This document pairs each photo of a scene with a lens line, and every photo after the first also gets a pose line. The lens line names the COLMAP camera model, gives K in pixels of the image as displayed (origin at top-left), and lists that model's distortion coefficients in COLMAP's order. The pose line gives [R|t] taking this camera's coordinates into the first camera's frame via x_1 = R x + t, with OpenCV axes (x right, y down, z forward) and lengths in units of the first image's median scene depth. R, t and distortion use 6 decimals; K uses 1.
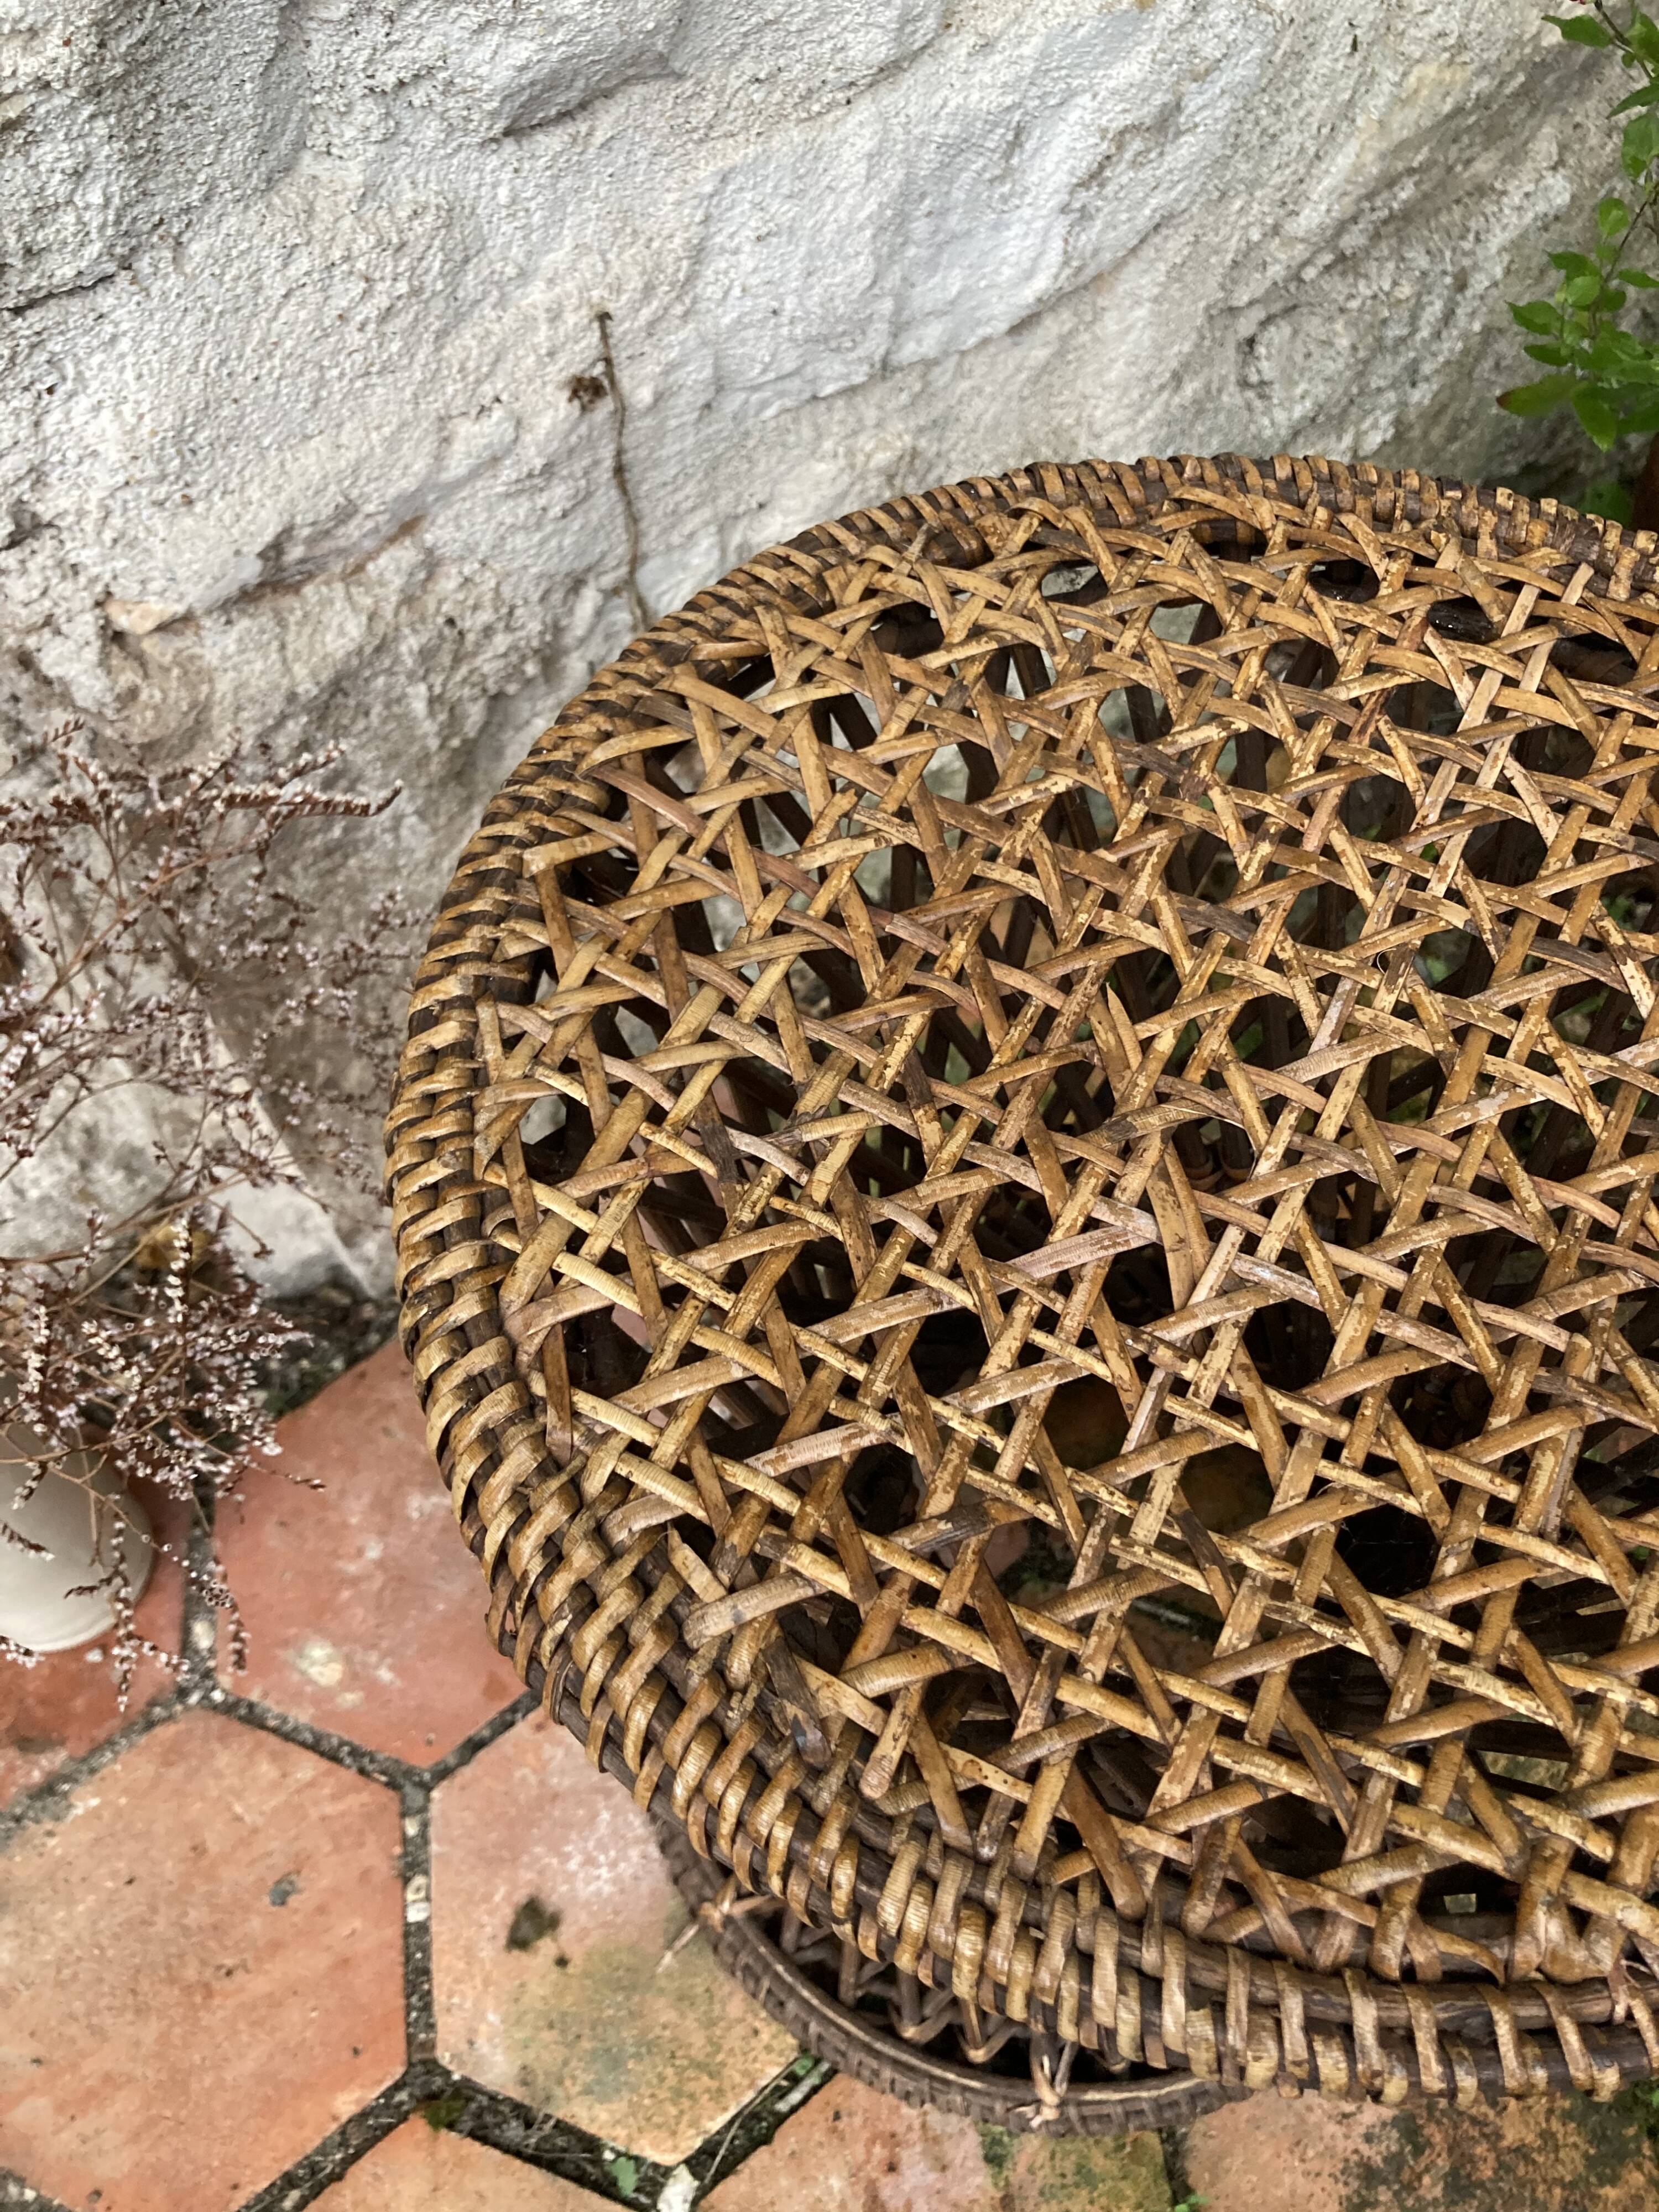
lens RADIAL K [[1863.6, 0, 829.5], [0, 1863.6, 1106.0], [0, 0, 1]] dist [0.006235, -0.009759]
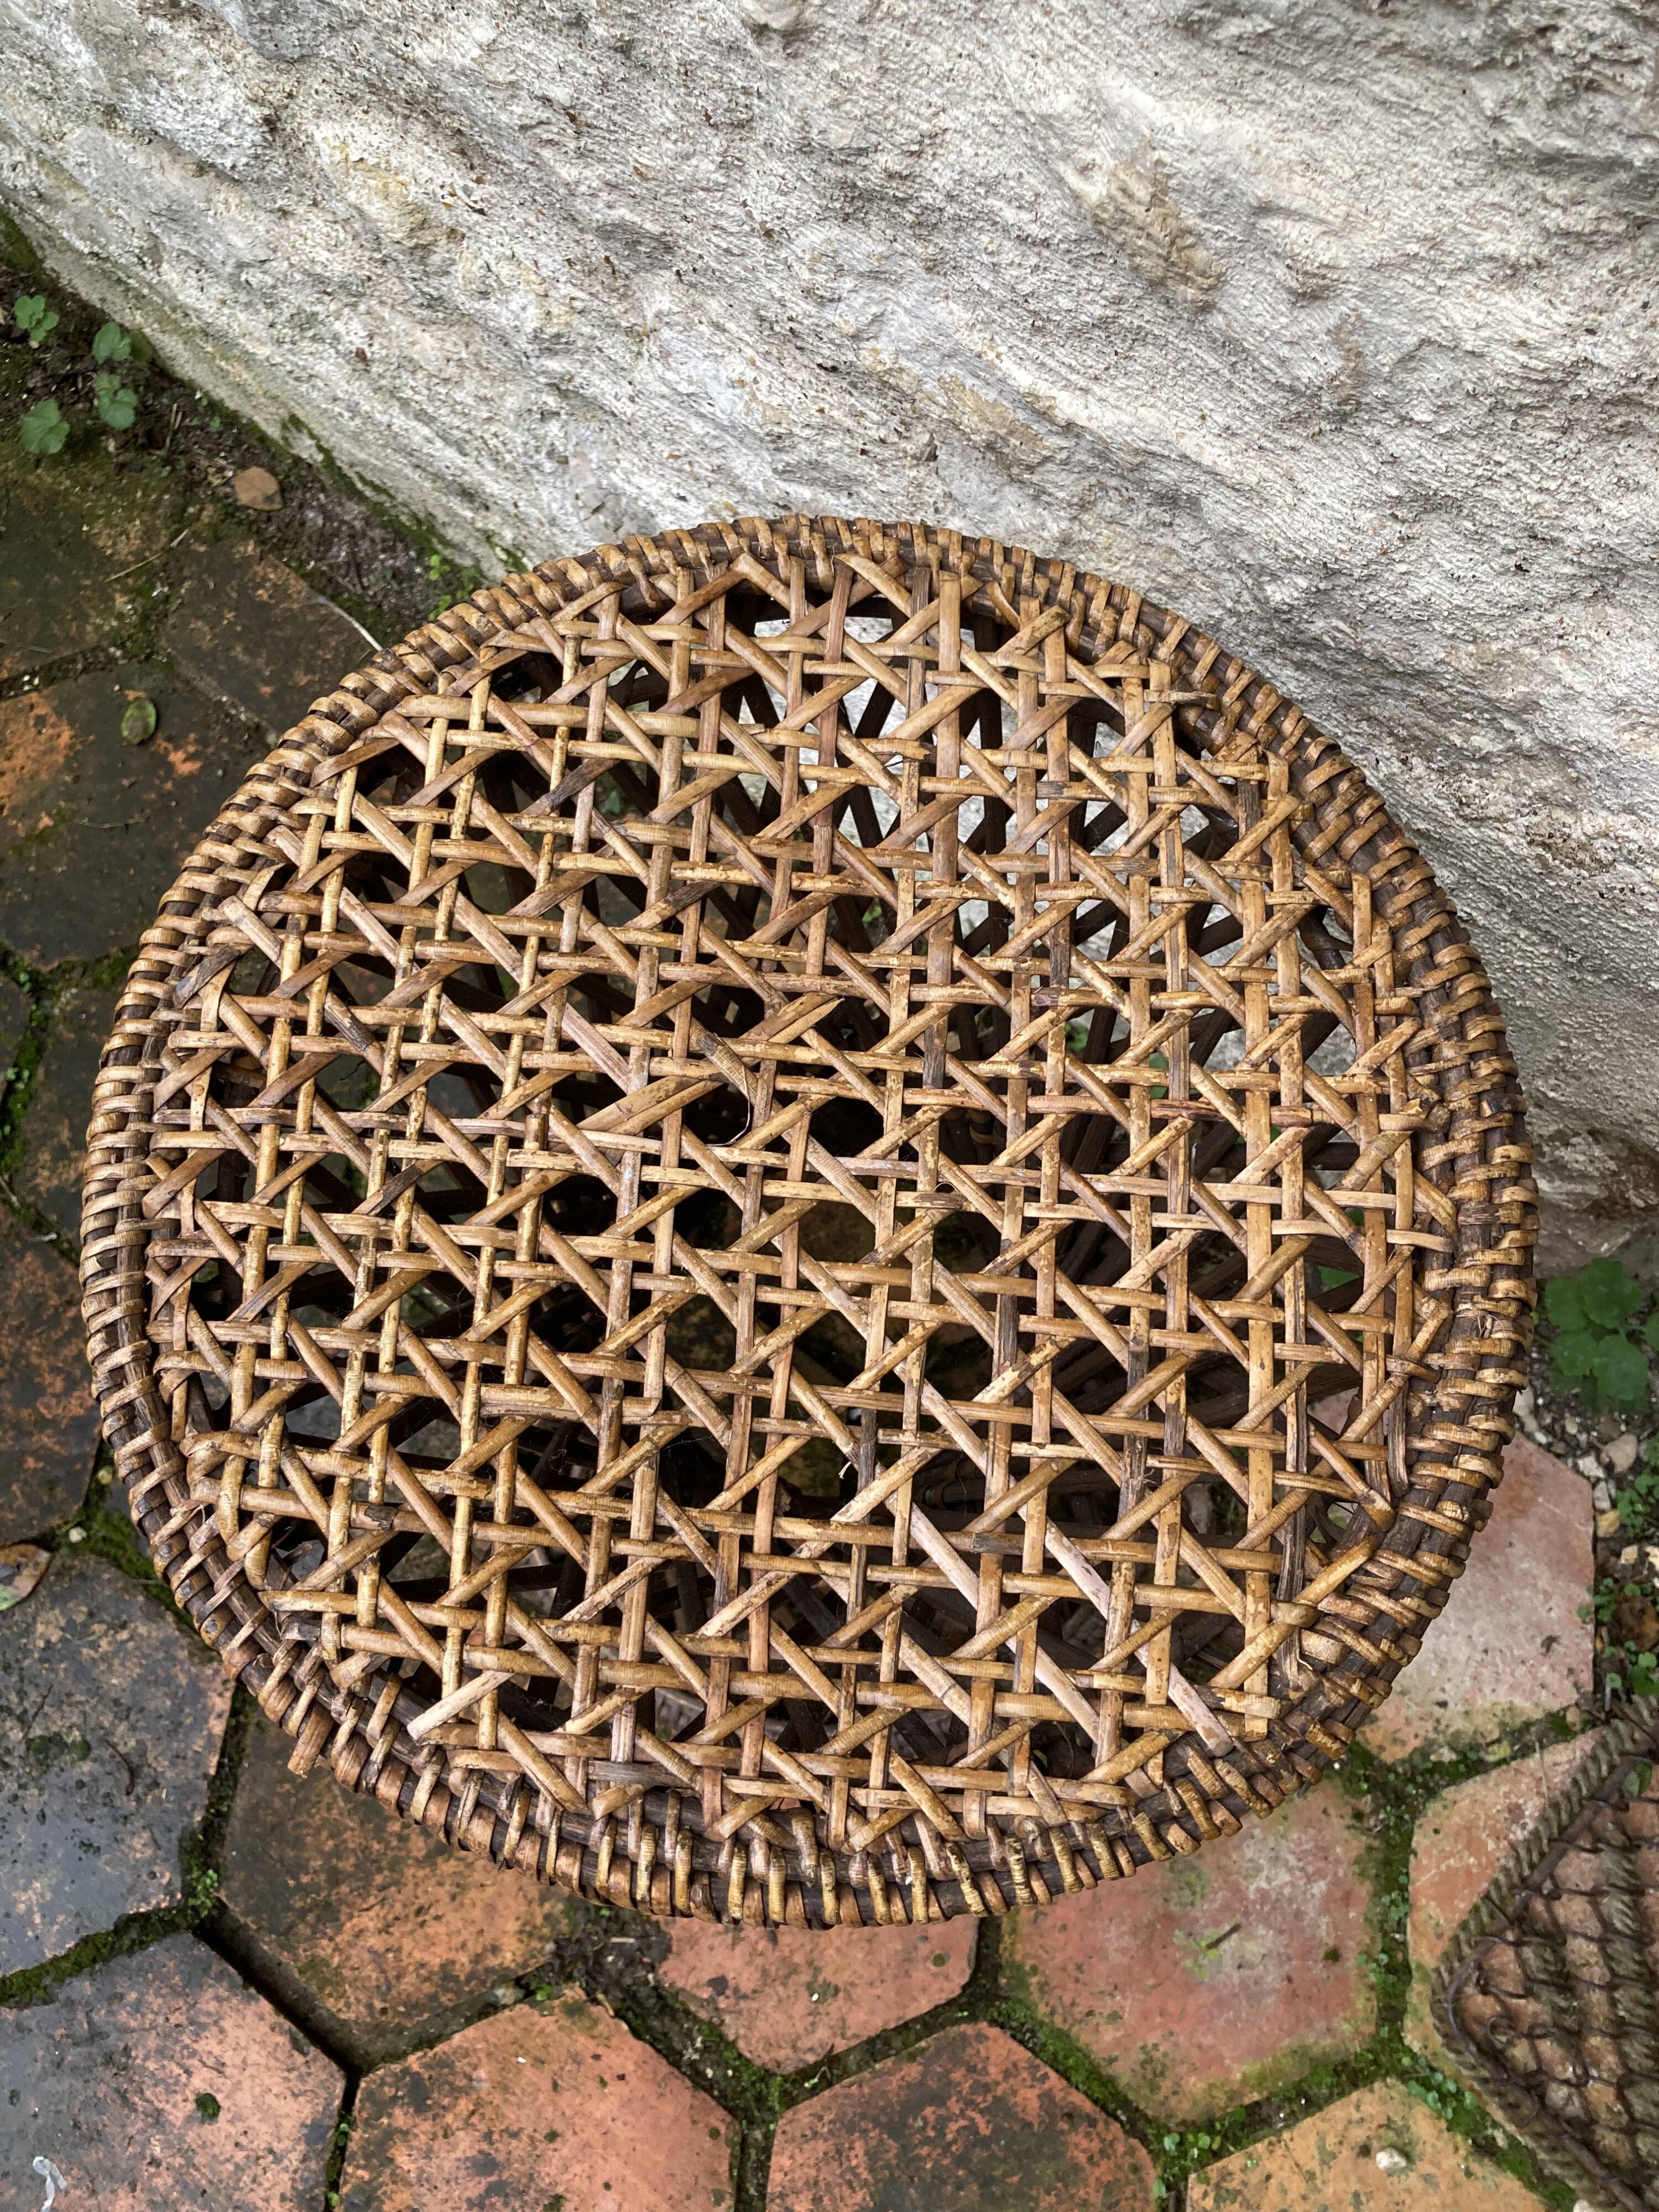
lens RADIAL K [[1841.3, 0, 829.5], [0, 1841.3, 1106.0], [0, 0, 1]] dist [0.027758, -0.057749]
pose [[0.382942, 0.887634, -0.255853, 0.605141], [-0.794788, 0.457744, 0.398476, -0.594522], [0.470816, 0.050756, 0.880770, -0.096168]]
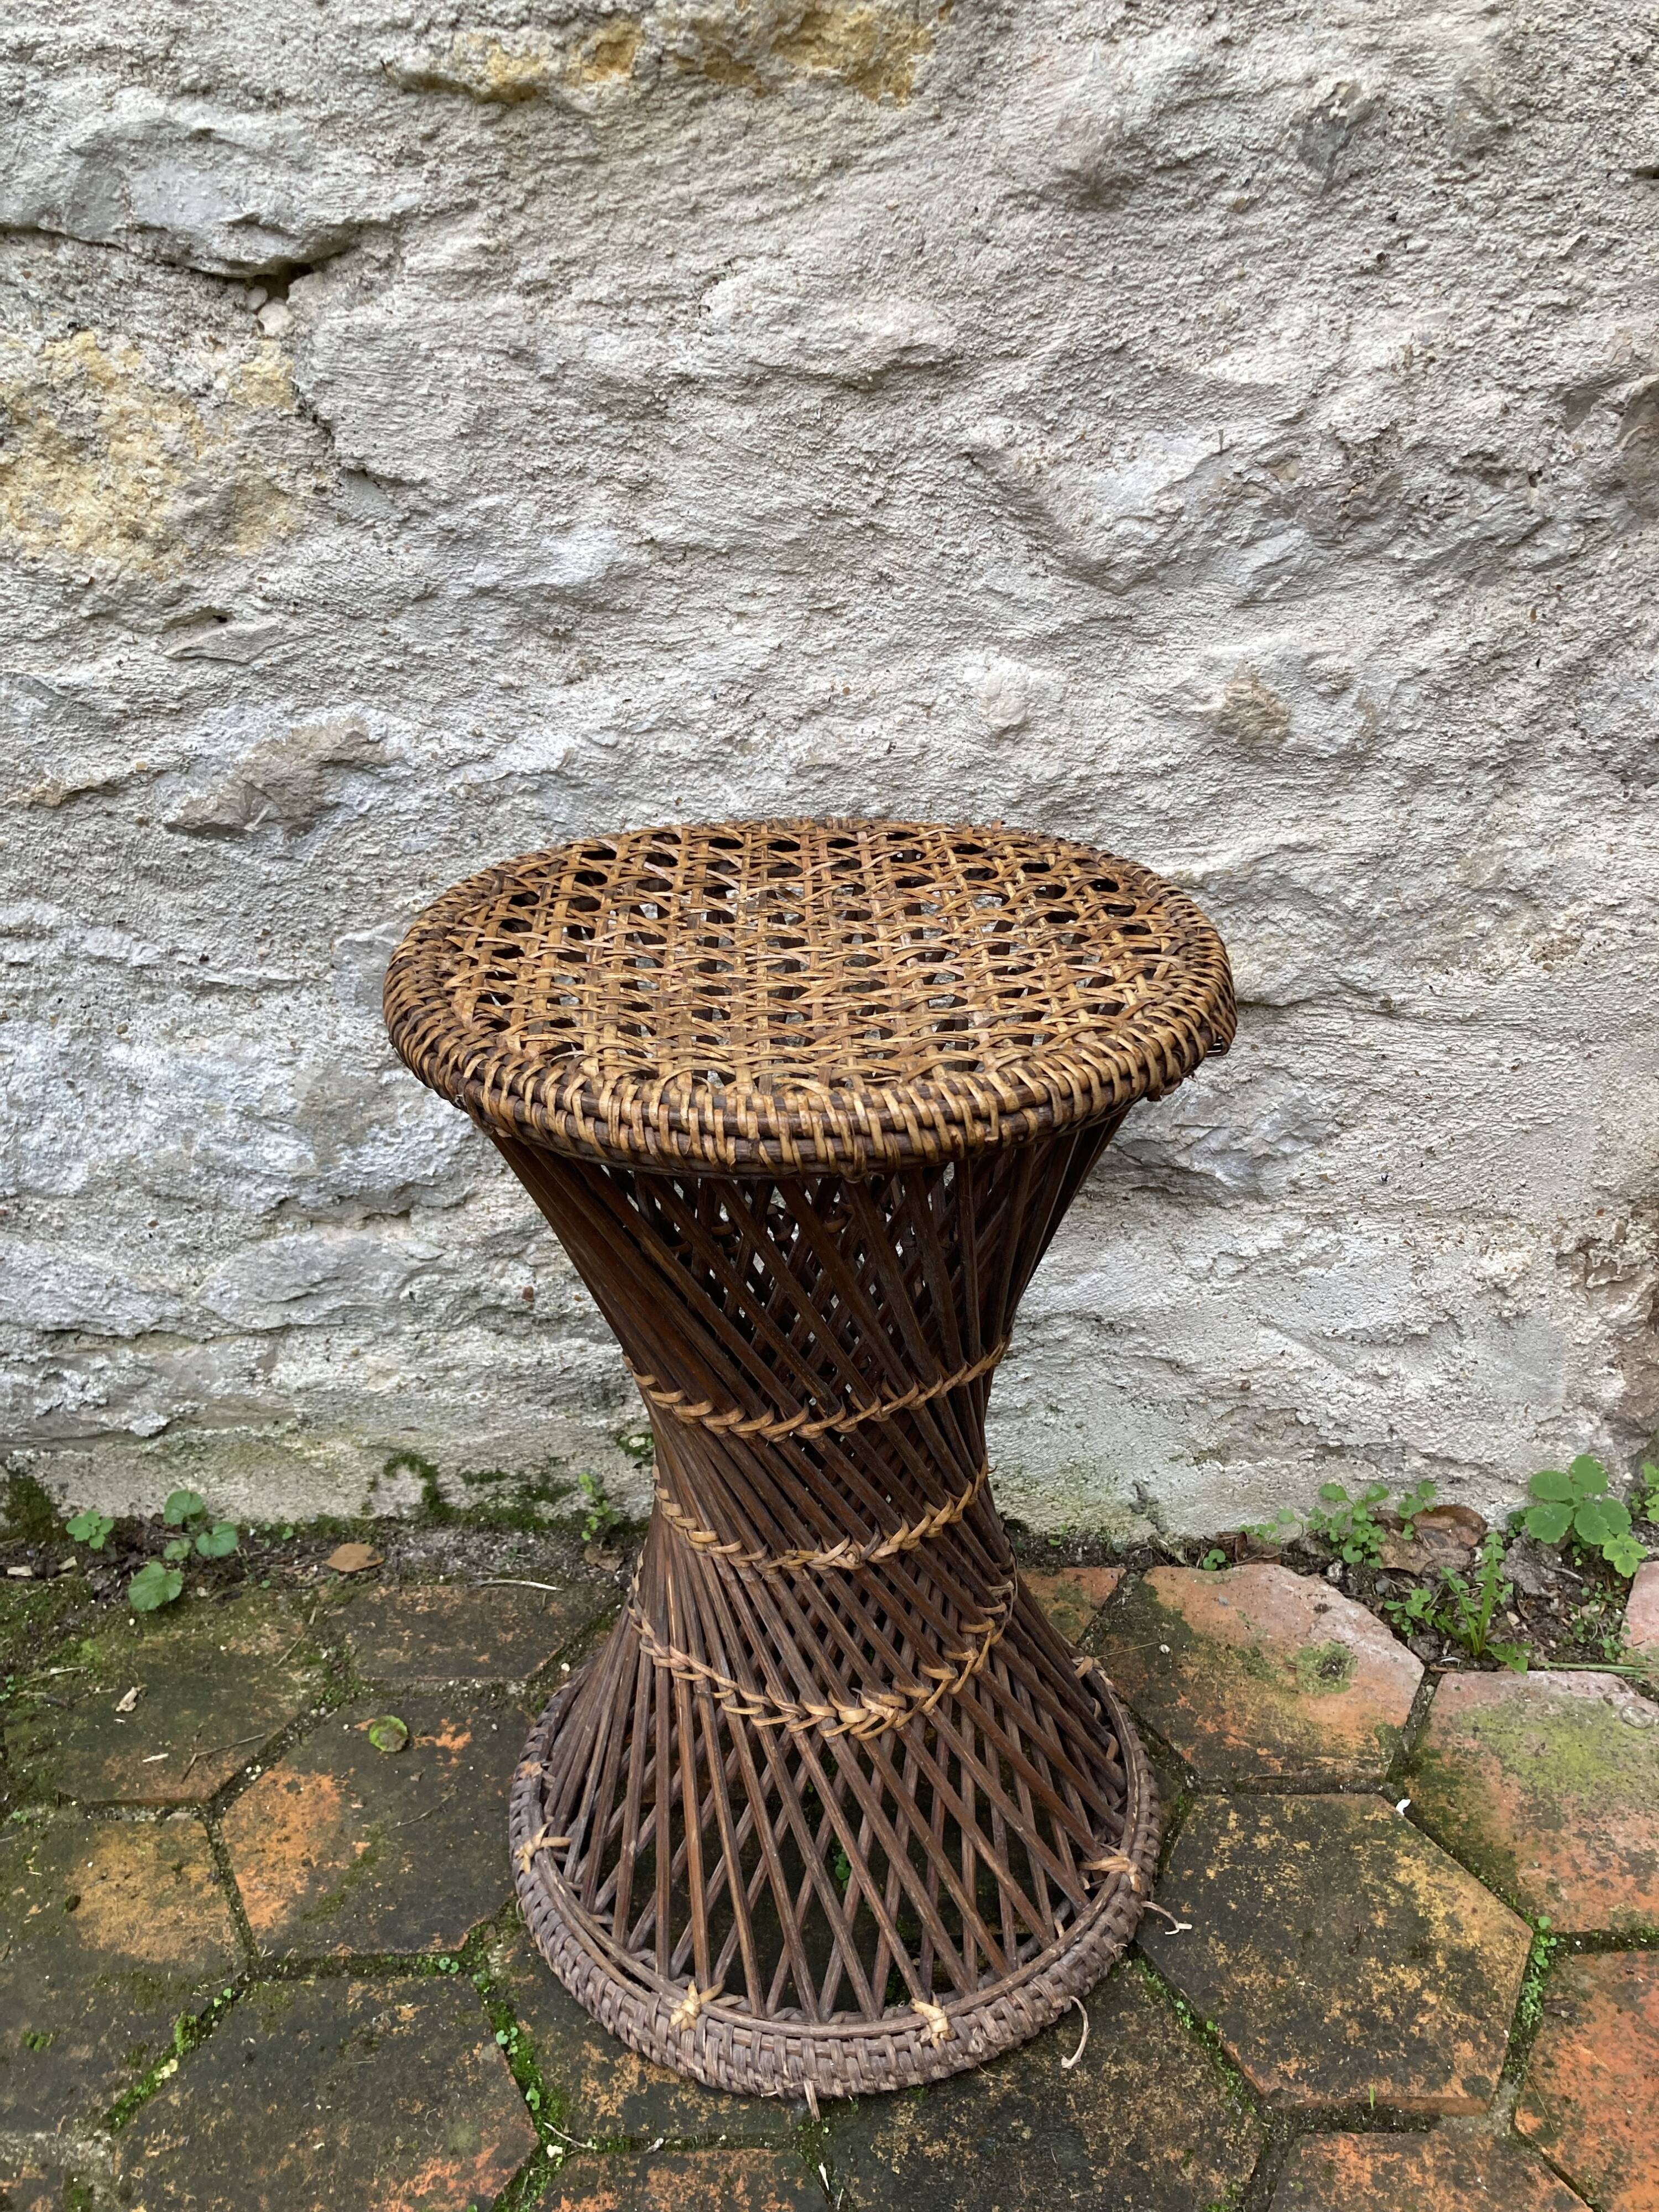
lens RADIAL K [[1841.3, 0, 829.5], [0, 1841.3, 1106.0], [0, 0, 1]] dist [0.027758, -0.057749]
pose [[0.876162, 0.226740, -0.425357, 0.527524], [-0.421742, 0.787897, -0.448722, 1.579555], [0.233395, 0.572545, 0.785951, -0.845909]]
